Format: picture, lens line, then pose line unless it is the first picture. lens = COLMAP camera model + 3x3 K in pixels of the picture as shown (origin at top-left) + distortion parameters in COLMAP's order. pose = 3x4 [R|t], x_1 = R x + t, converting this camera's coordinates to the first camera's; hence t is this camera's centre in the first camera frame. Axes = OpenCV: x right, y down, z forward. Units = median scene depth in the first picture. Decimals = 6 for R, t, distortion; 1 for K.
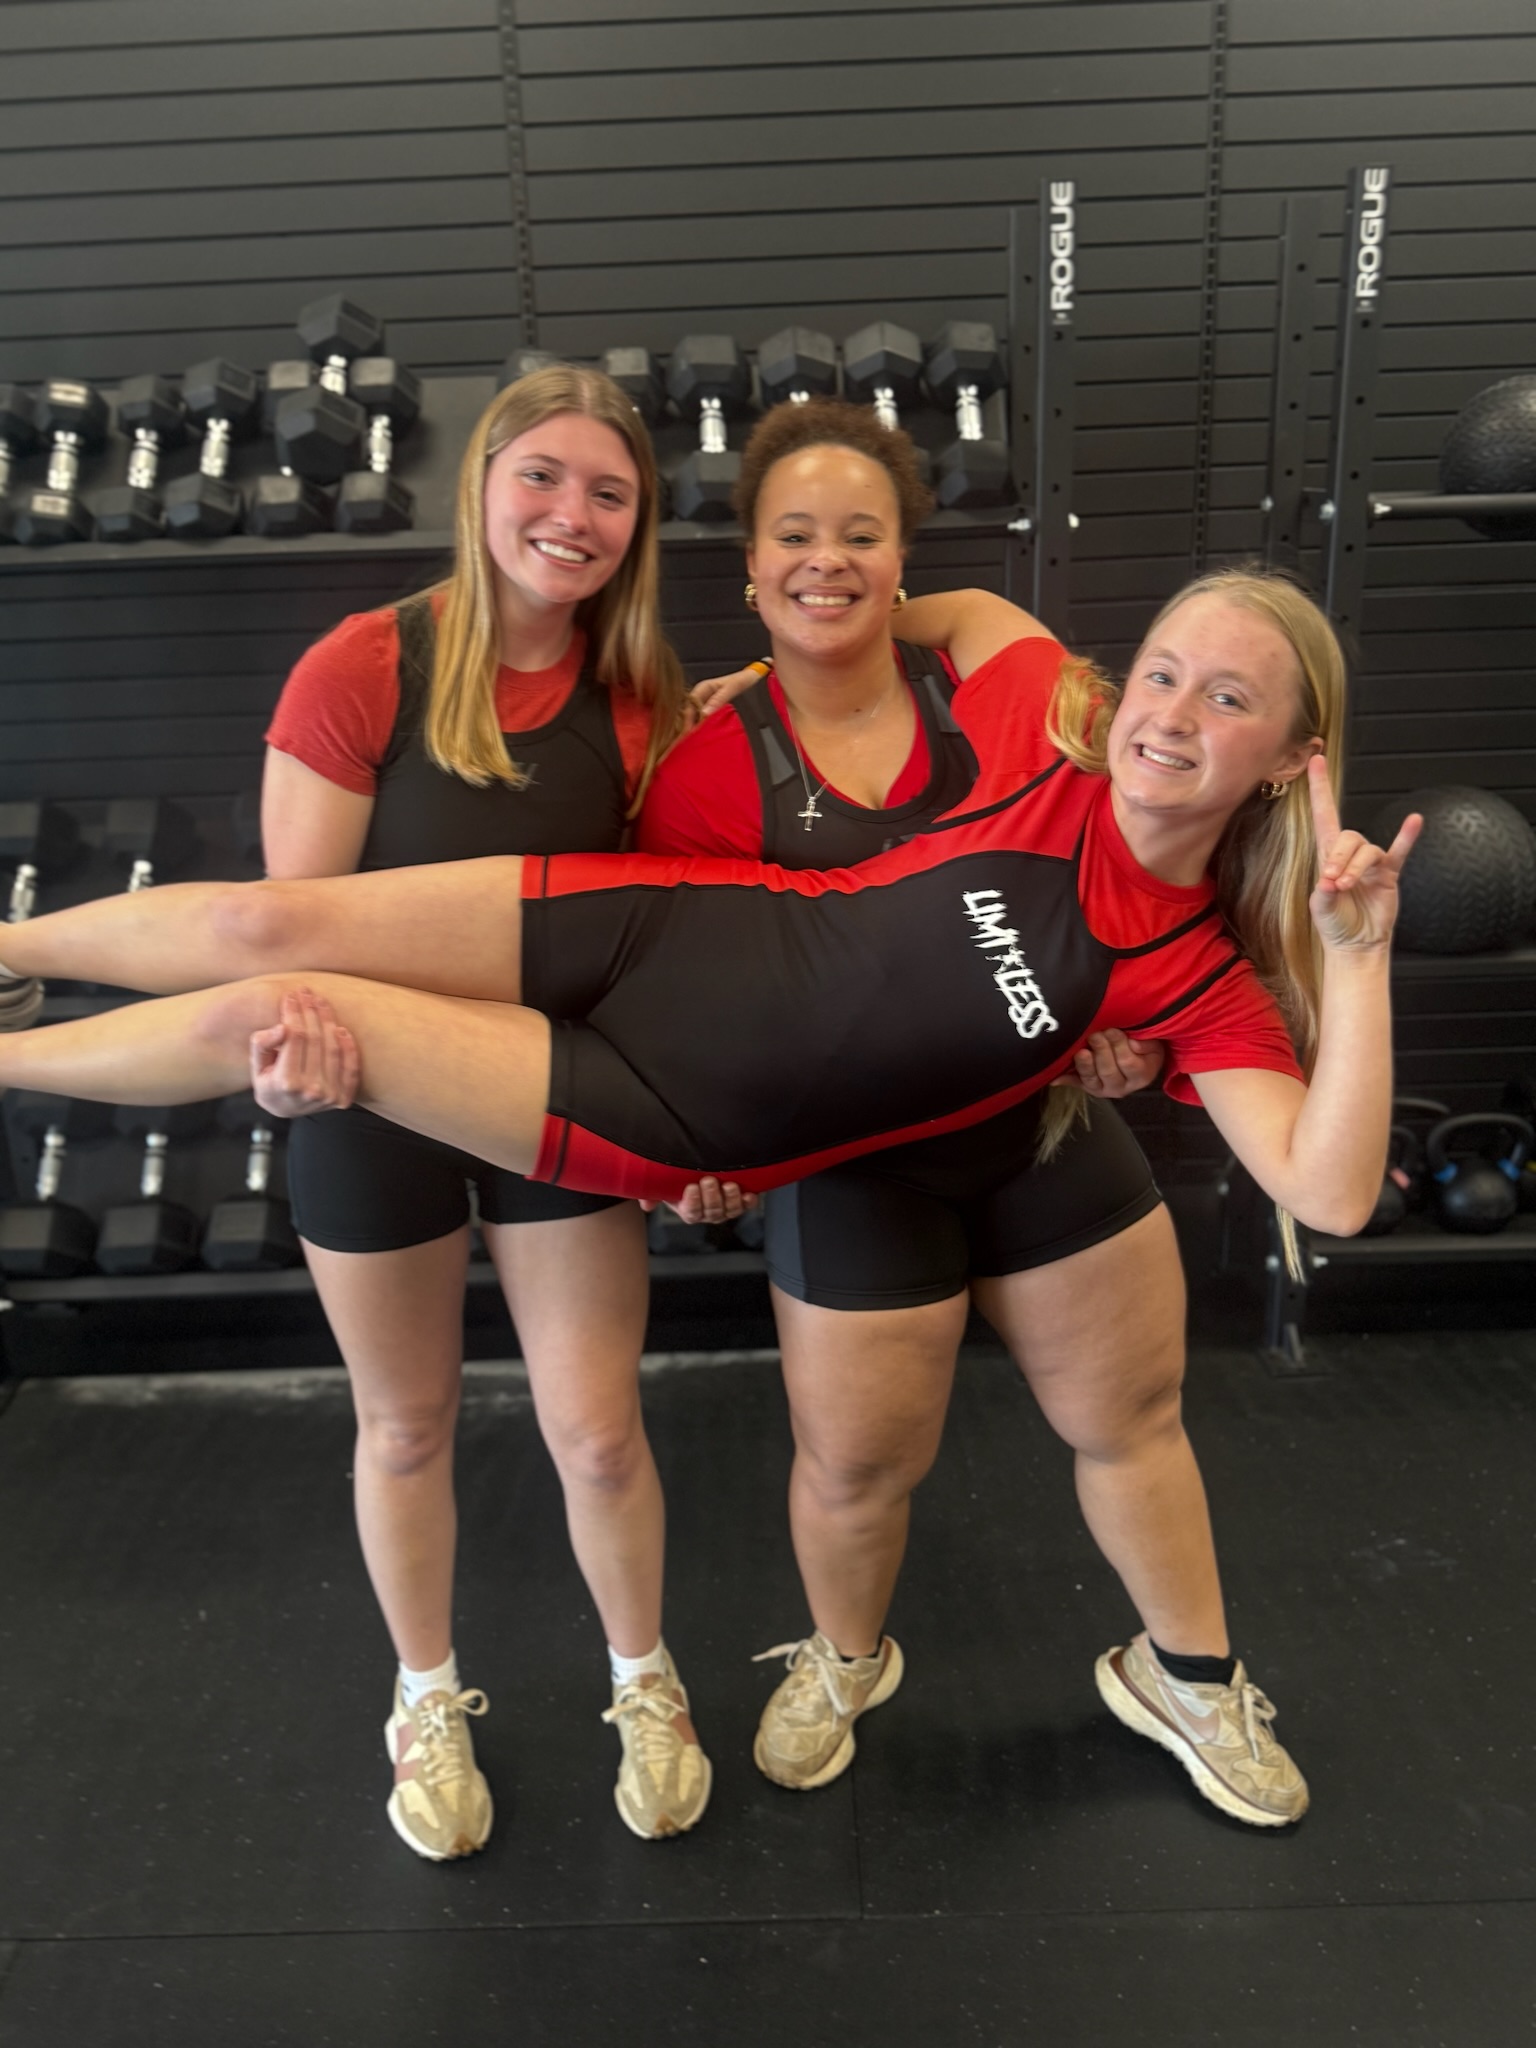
lens RADIAL K [[1665.8, 0, 753.5], [0, 1665.8, 1016.2], [0, 0, 1]] dist [0.094410, -0.191705]
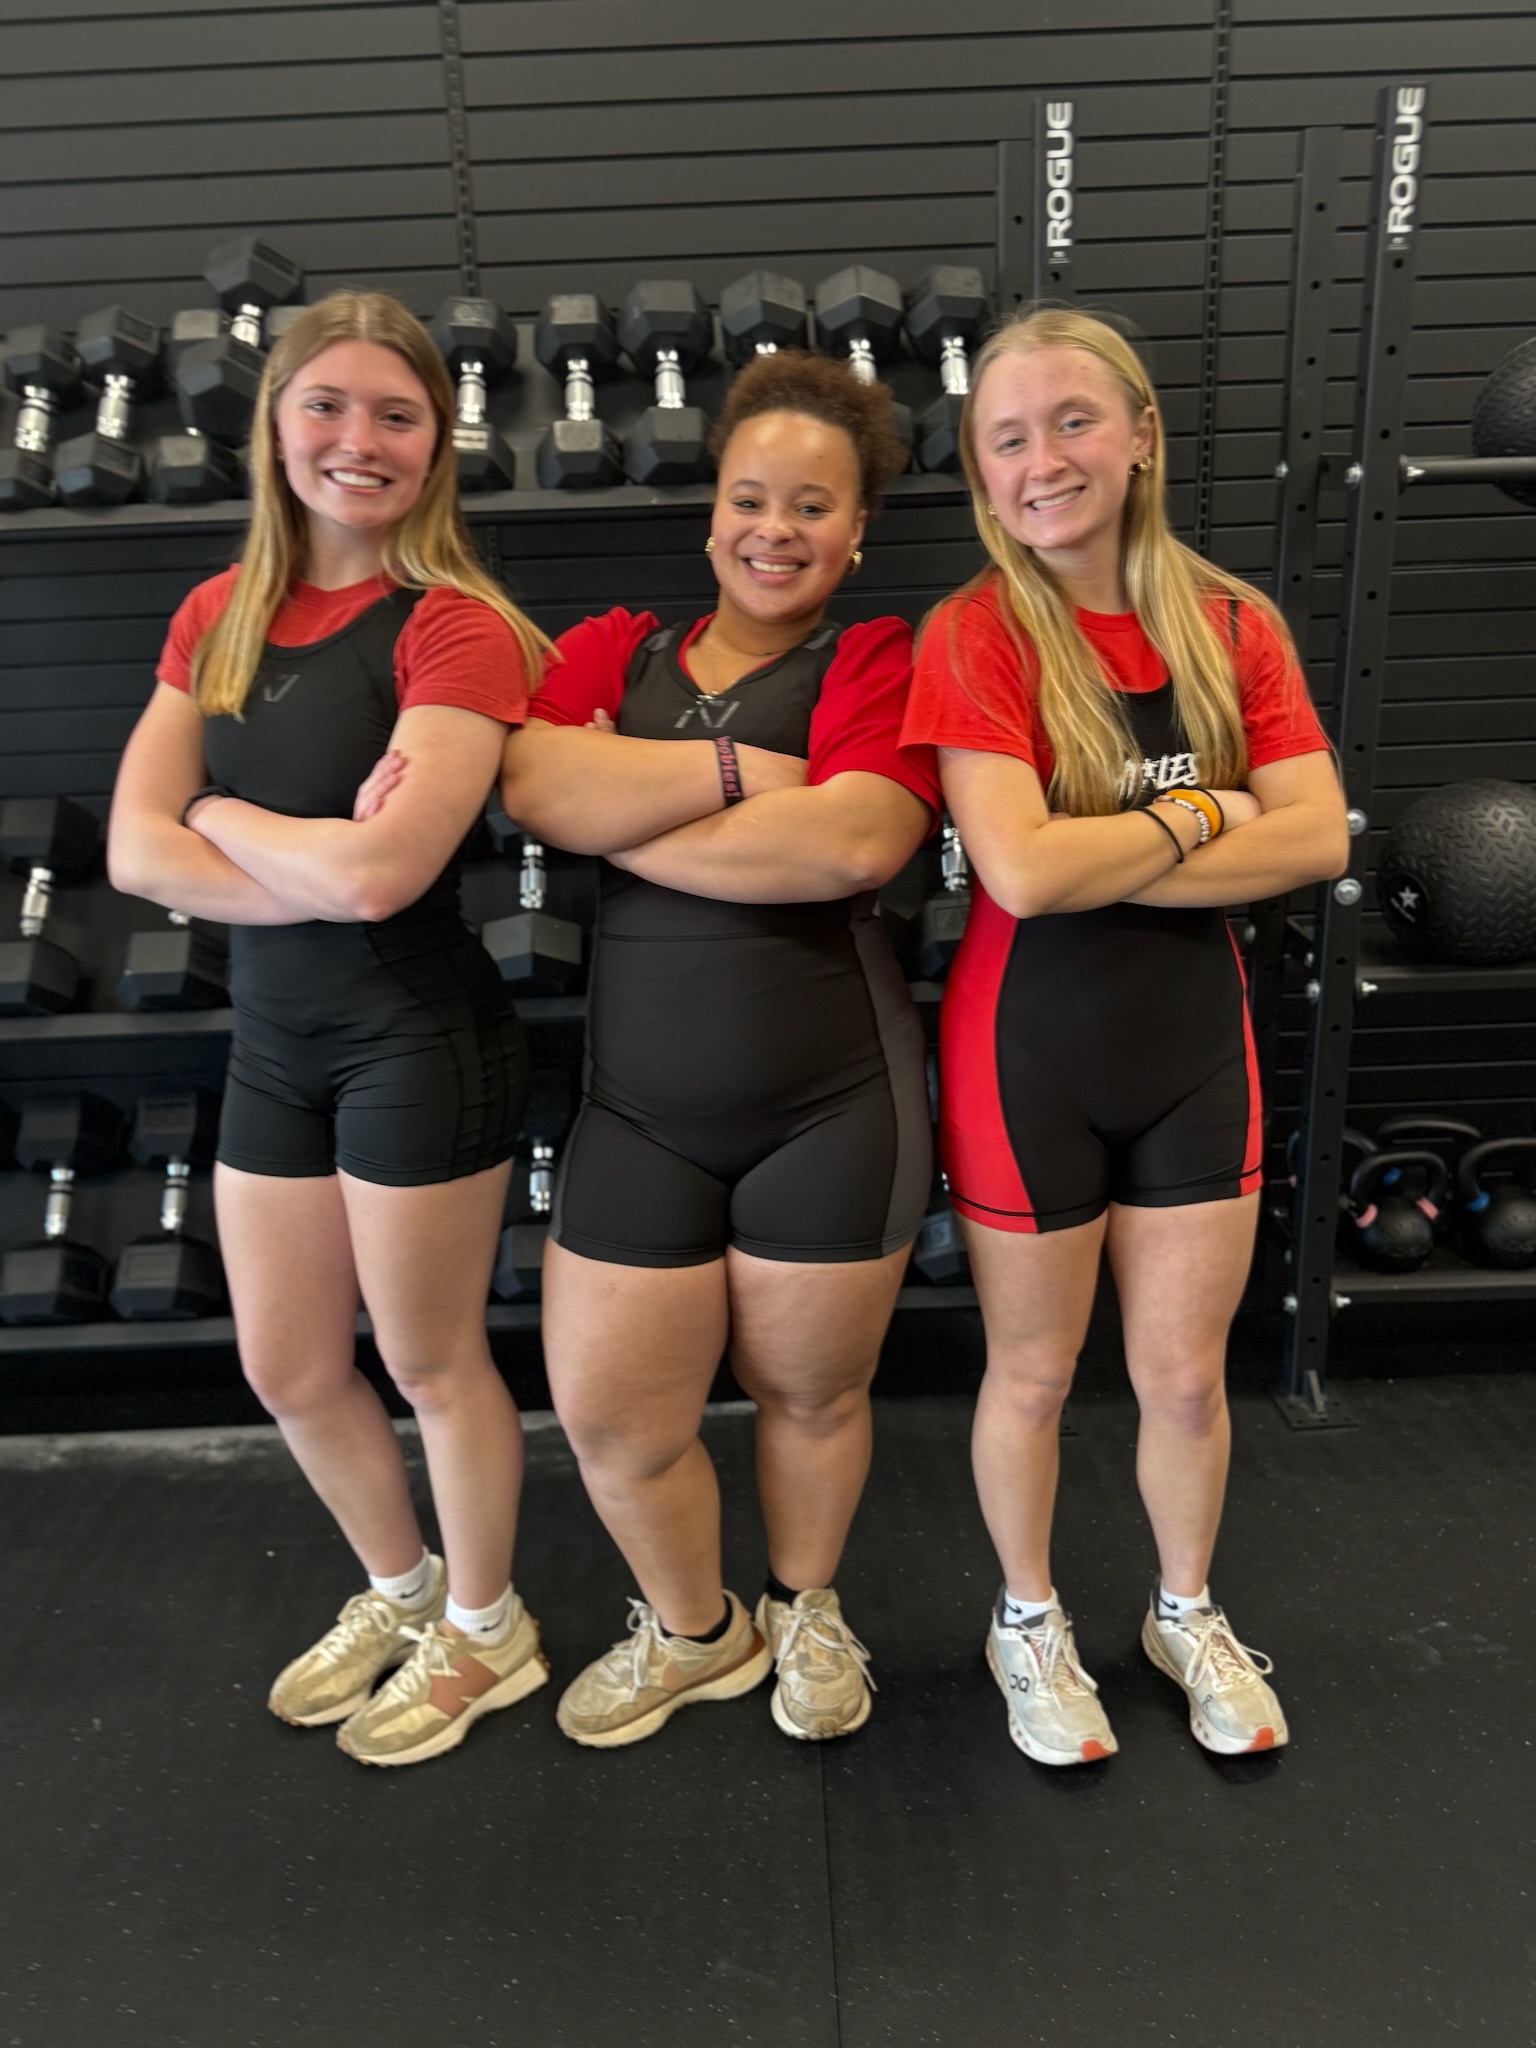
lens RADIAL K [[1675.9, 0, 753.9], [0, 1675.9, 1012.0], [0, 0, 1]] dist [0.060163, -0.118207]
pose [[0.999889, -0.005035, 0.013991, 0.006335], [0.005020, 0.999987, 0.001065, -0.014987], [-0.013996, -0.000994, 0.999902, 0.098479]]
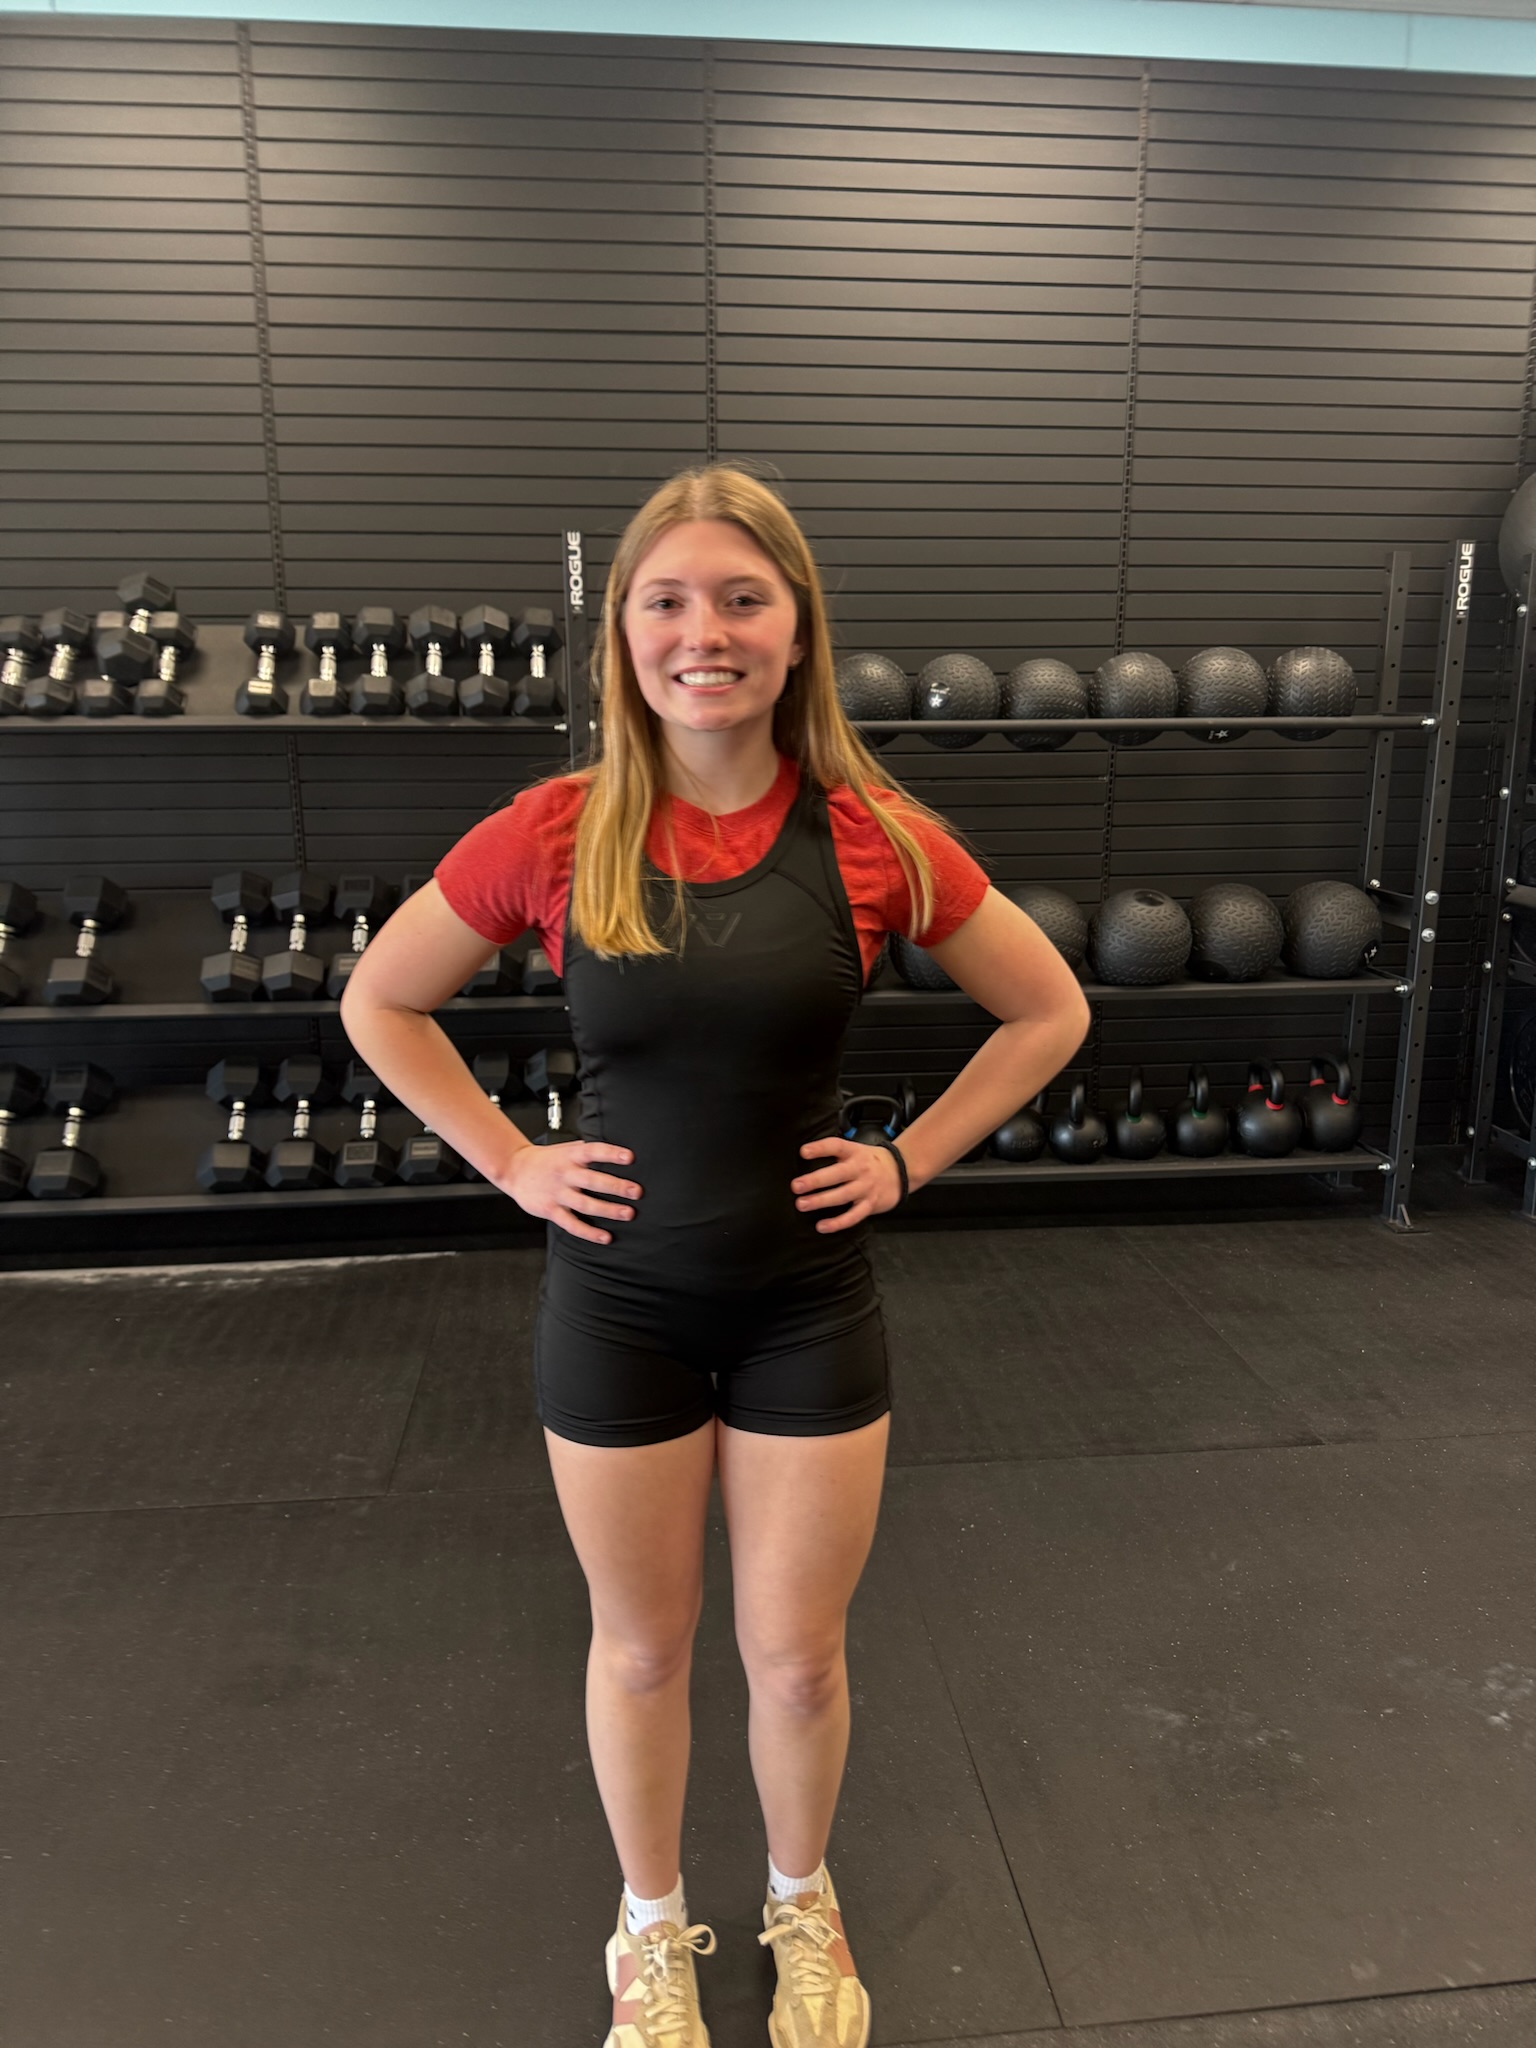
lens RADIAL K [[1404.6, 0, 726.7], [0, 1404.6, 1011.9], [0, 0, 1]] dist [0.064881, -0.134367]
pose [[0.994377, 0.013946, 0.104975, 0.171296], [-0.003362, 0.994948, -0.100334, 0.124151], [-0.105843, 0.099417, 0.989401, -0.358193]]
